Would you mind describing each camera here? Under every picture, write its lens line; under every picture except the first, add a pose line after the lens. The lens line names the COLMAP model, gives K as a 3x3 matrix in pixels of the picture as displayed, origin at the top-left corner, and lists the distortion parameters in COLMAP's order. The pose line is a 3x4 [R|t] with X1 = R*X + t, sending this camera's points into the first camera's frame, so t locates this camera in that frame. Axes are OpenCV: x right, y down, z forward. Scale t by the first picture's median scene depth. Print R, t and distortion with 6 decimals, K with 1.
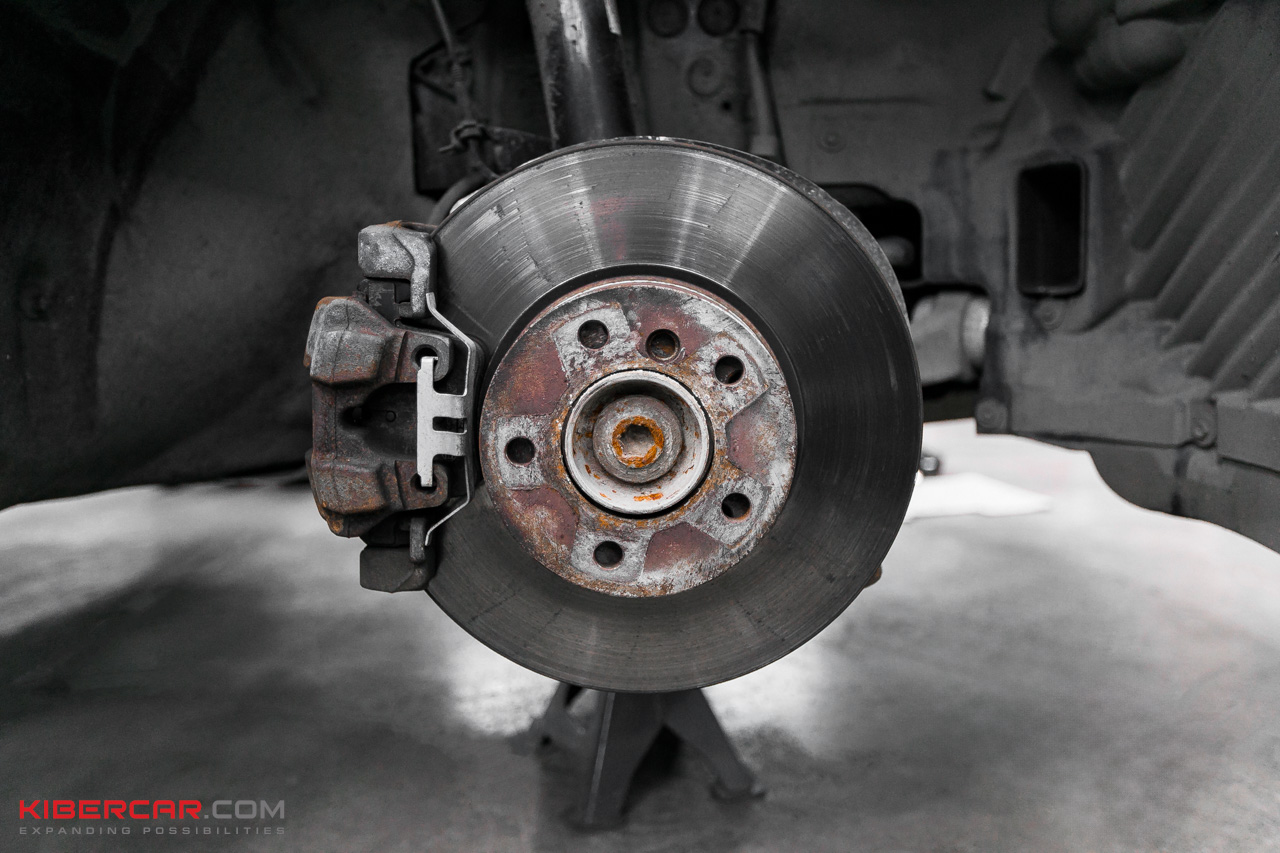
lens RADIAL K [[963.2, 0, 640.0], [0, 963.2, 426.5], [0, 0, 1]] dist [0.072773, 0.000416]
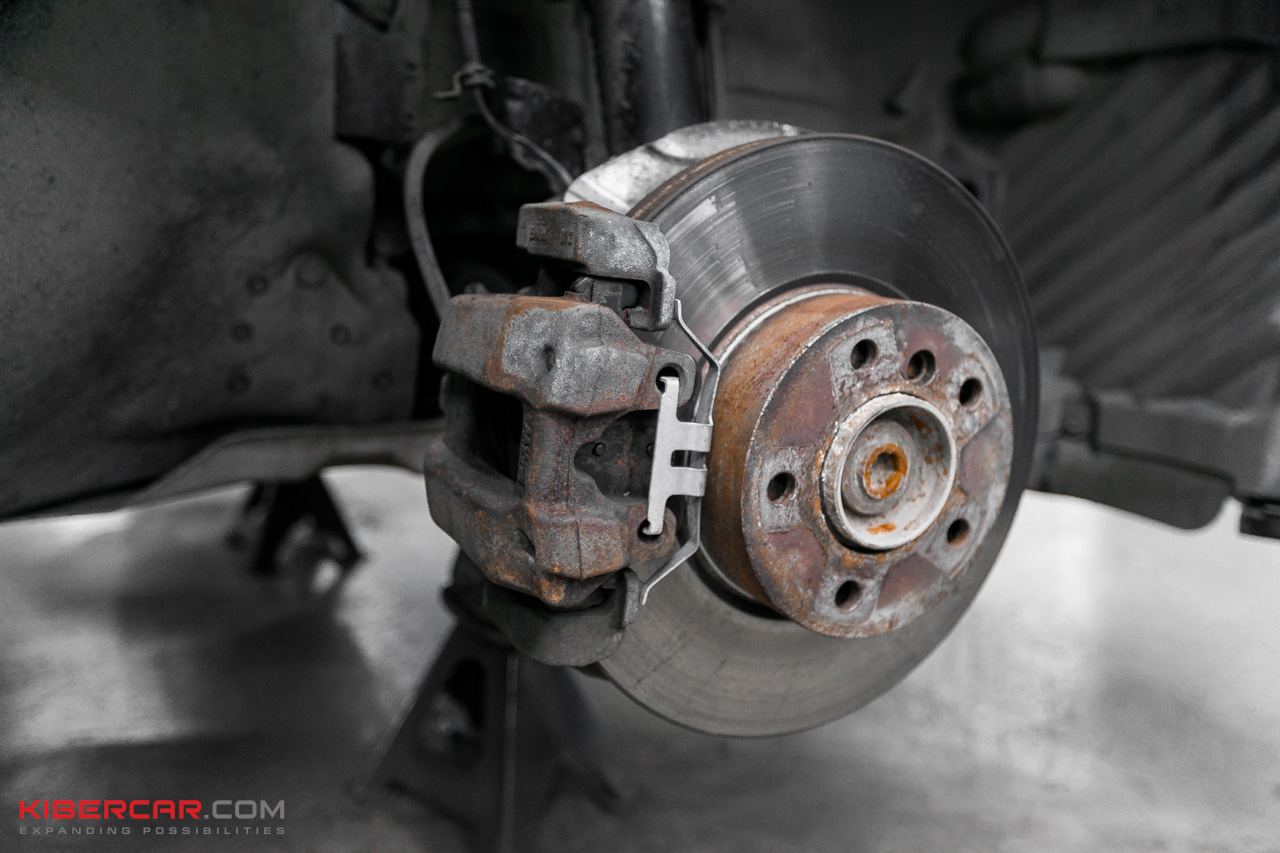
lens RADIAL K [[963.2, 0, 640.0], [0, 963.2, 426.5], [0, 0, 1]] dist [0.072773, 0.000416]
pose [[0.876916, -0.027123, 0.479877, -0.642966], [0.007033, 0.999024, 0.043614, -0.067613], [-0.480592, -0.034870, 0.876251, 0.302000]]
